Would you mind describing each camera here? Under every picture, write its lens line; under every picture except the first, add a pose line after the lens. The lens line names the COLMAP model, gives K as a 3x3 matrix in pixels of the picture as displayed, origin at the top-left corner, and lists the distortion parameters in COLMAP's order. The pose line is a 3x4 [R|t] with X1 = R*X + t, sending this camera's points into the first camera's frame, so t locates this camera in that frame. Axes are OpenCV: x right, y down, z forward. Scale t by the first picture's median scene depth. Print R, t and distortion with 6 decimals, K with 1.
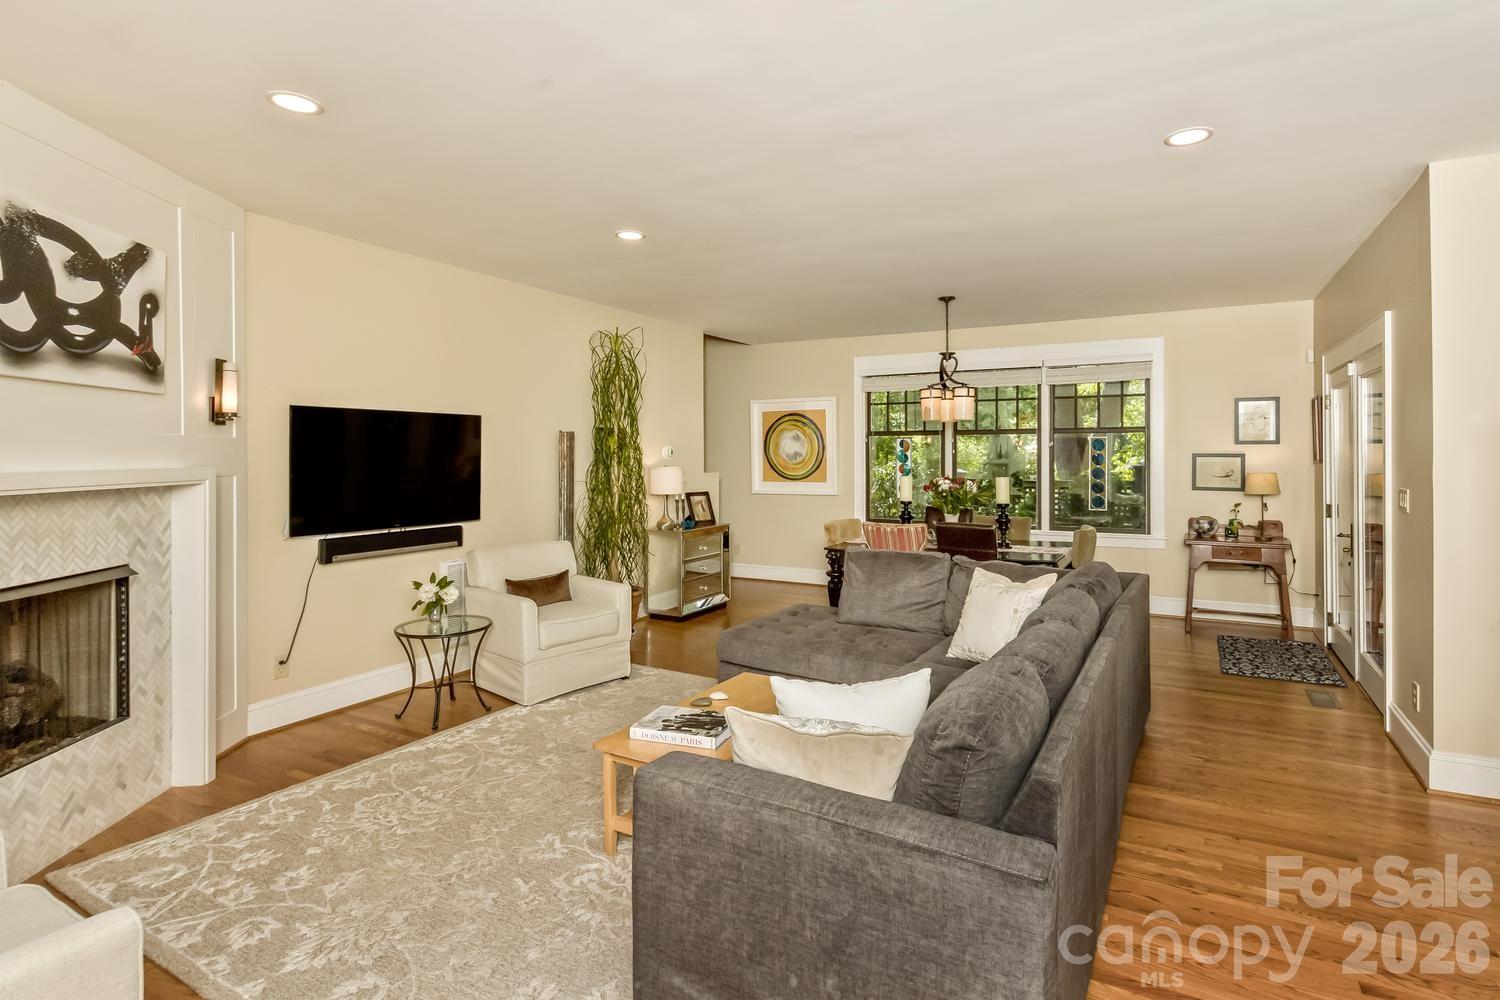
lens RADIAL K [[728.6, 0, 809.1], [0, 728.6, 453.1], [0, 0, 1]] dist [-0.001710, -0.000267]
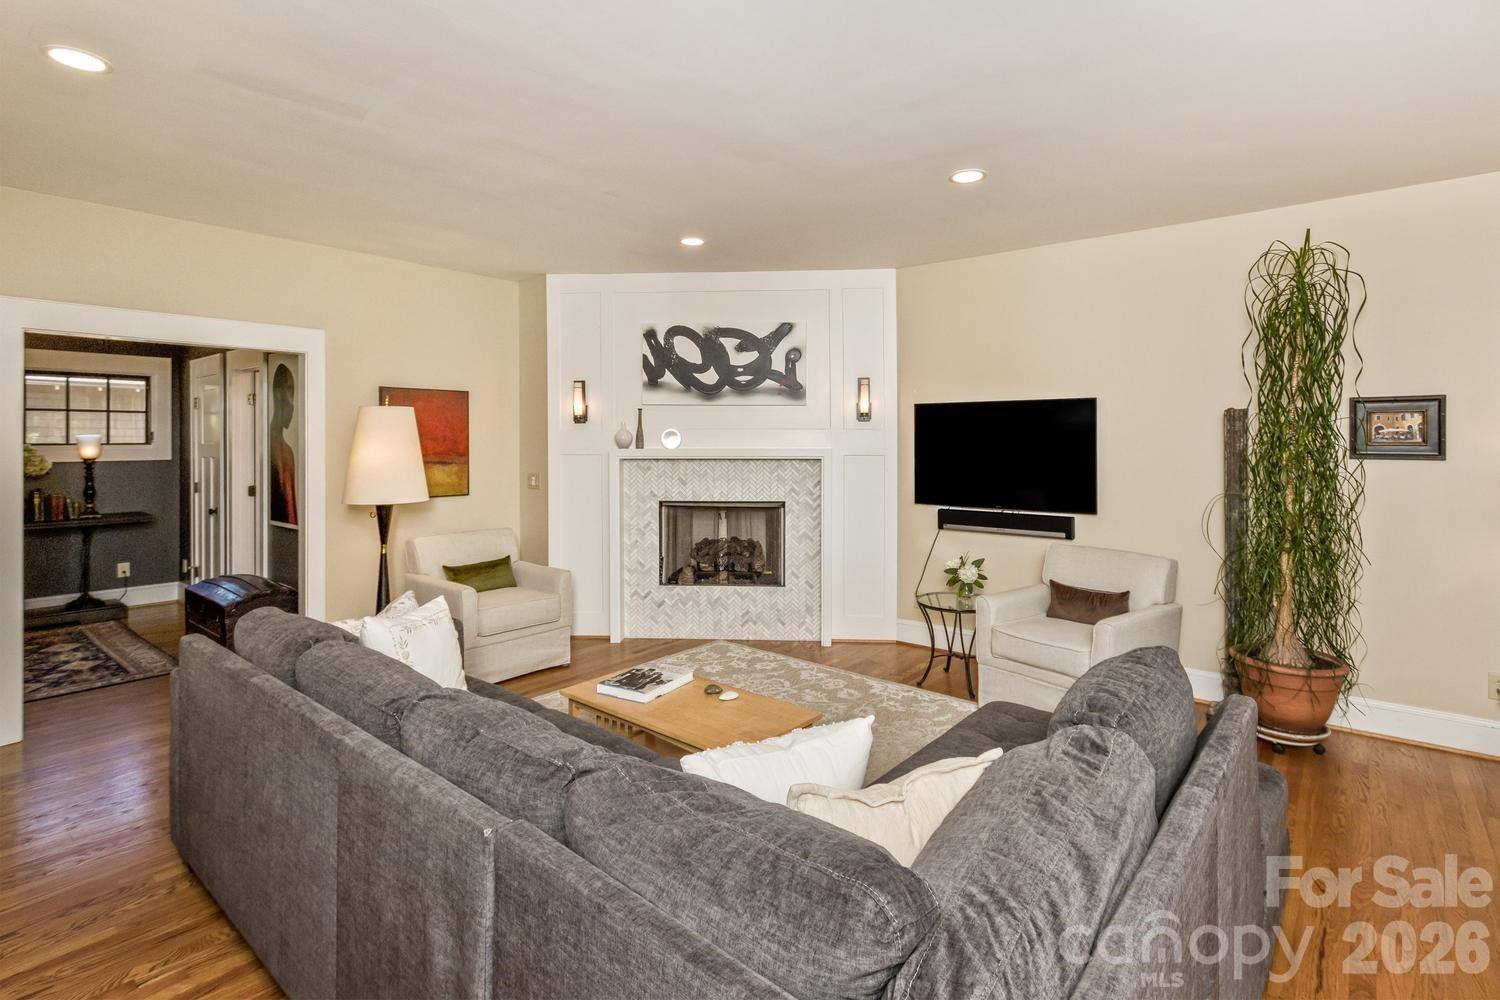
lens RADIAL K [[728.6, 0, 766.9], [0, 728.6, 447.1], [0, 0, 1]] dist [-0.001710, -0.000267]
pose [[-0.206290, 0.009499, -0.978445, 0.614663], [0.001059, 0.999954, 0.009485, 0.000094], [0.978490, 0.000920, -0.206291, 0.968192]]
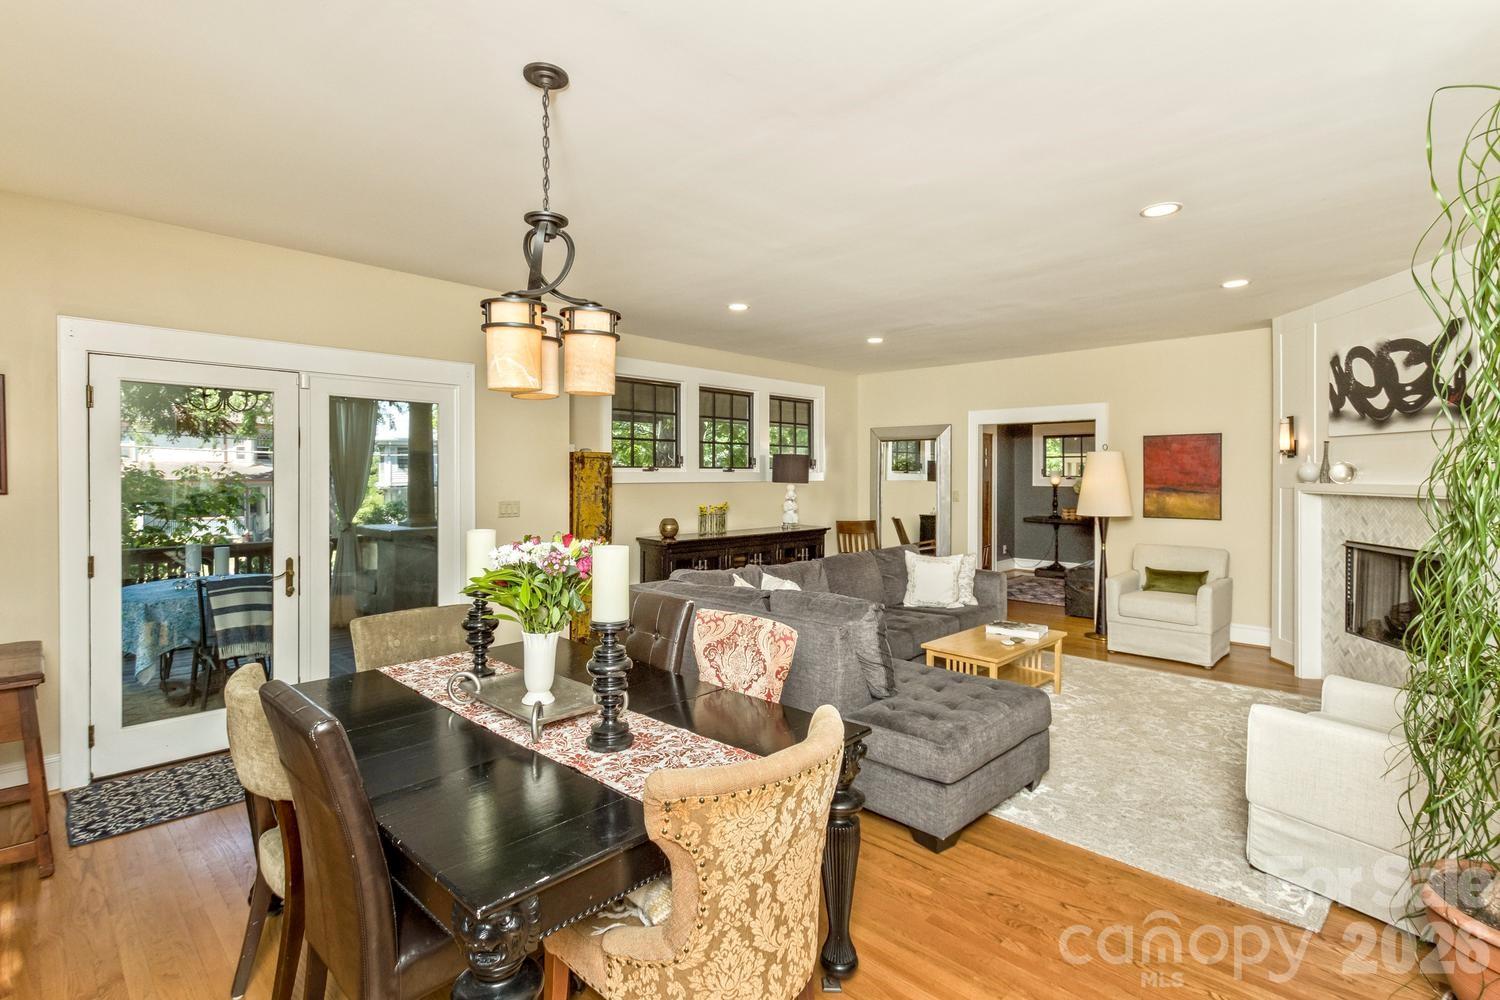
lens RADIAL K [[728.6, 0, 750.4], [0, 728.6, 484.3], [0, 0, 1]] dist [-0.001710, -0.000267]
pose [[-0.953297, -0.003175, 0.302019, -0.060982], [0.000724, 0.999918, 0.012796, 0.000208], [-0.302035, 0.012417, -0.953216, 1.962011]]
